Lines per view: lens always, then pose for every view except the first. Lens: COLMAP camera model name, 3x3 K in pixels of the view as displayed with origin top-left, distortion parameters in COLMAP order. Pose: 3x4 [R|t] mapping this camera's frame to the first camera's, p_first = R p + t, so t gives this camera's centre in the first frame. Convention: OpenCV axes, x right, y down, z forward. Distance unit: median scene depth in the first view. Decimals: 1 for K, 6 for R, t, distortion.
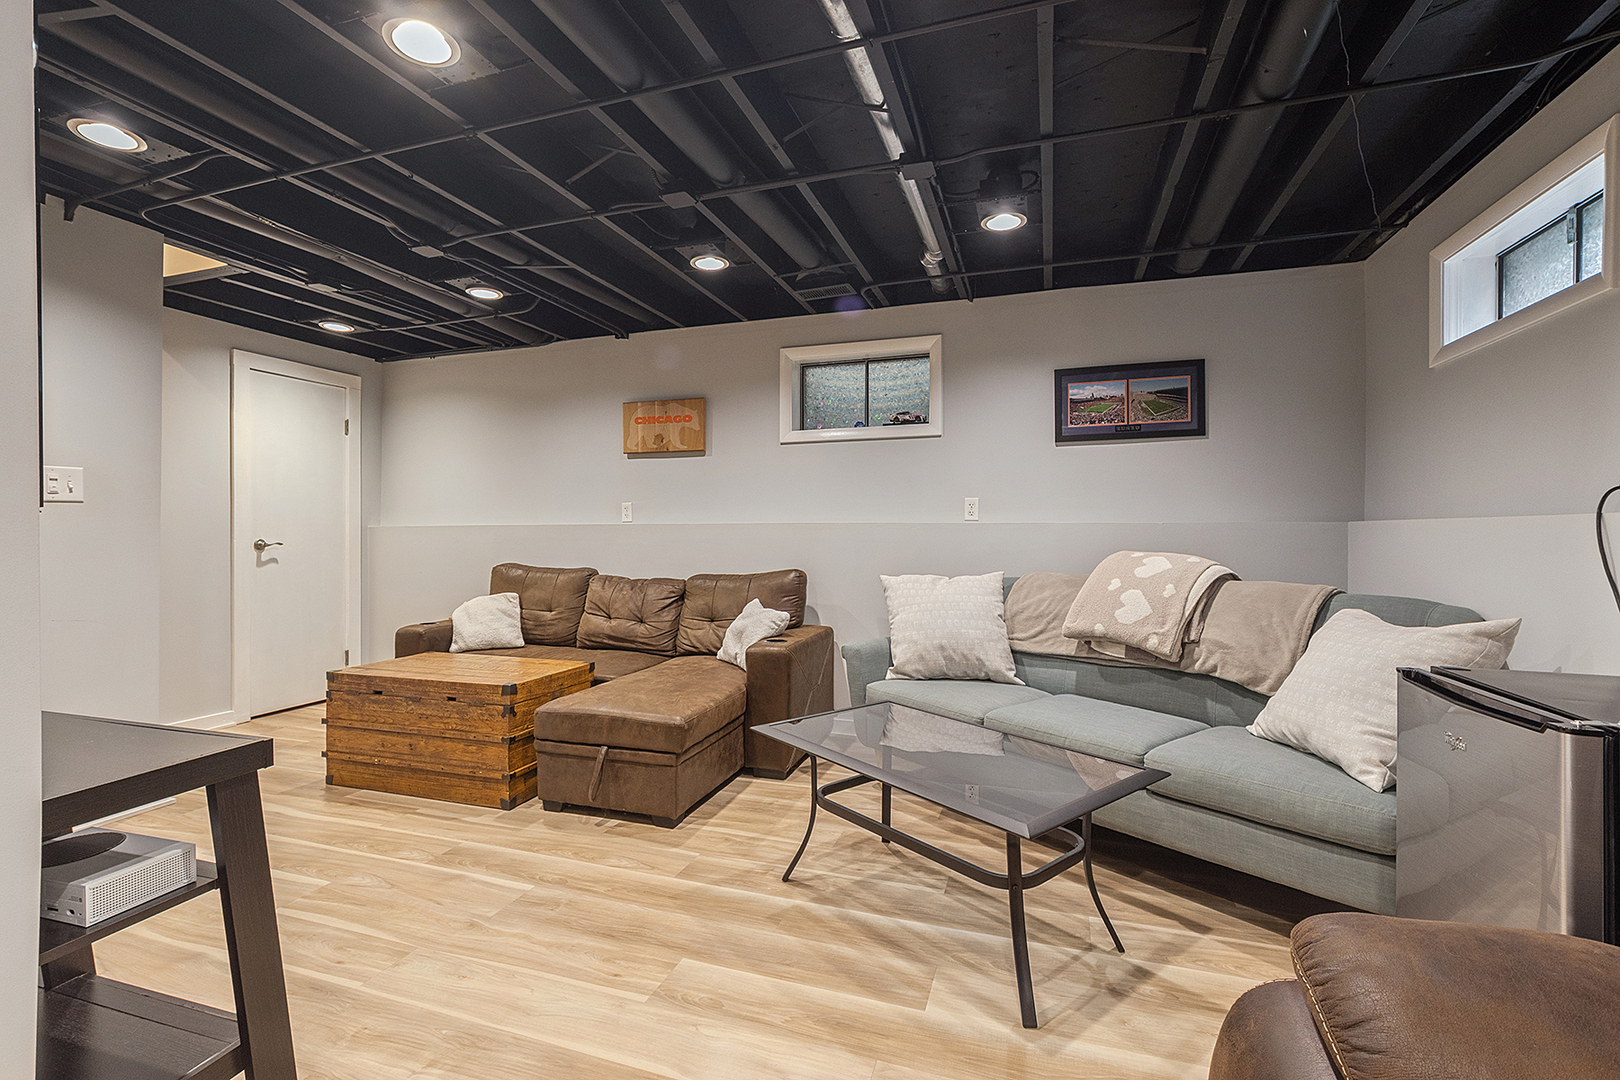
lens RADIAL K [[721.2, 0, 812.5], [0, 721.2, 529.4], [0, 0, 1]] dist [-0.005967, -0.000603]
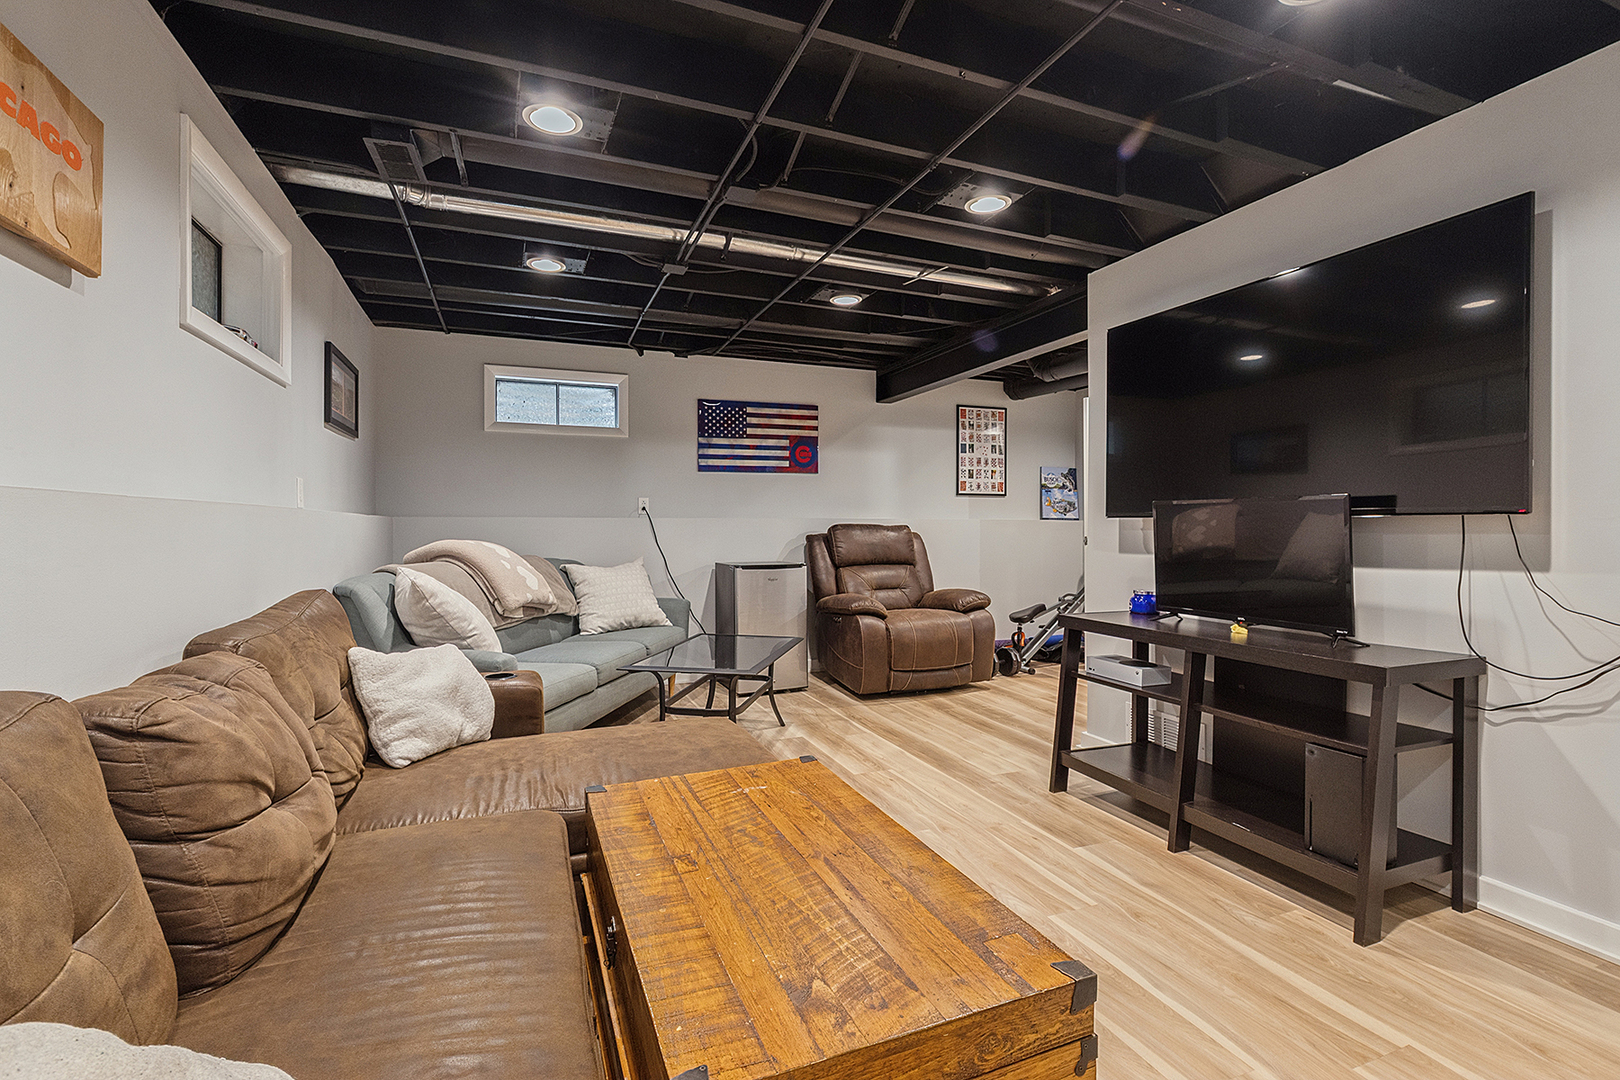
lens RADIAL K [[721.2, 0, 809.4], [0, 721.2, 537.4], [0, 0, 1]] dist [-0.005967, -0.000603]
pose [[-0.647790, -0.007722, 0.761780, -1.409215], [-0.000089, 0.999949, 0.010060, 0.023891], [-0.761819, 0.006449, -0.647758, 2.195101]]
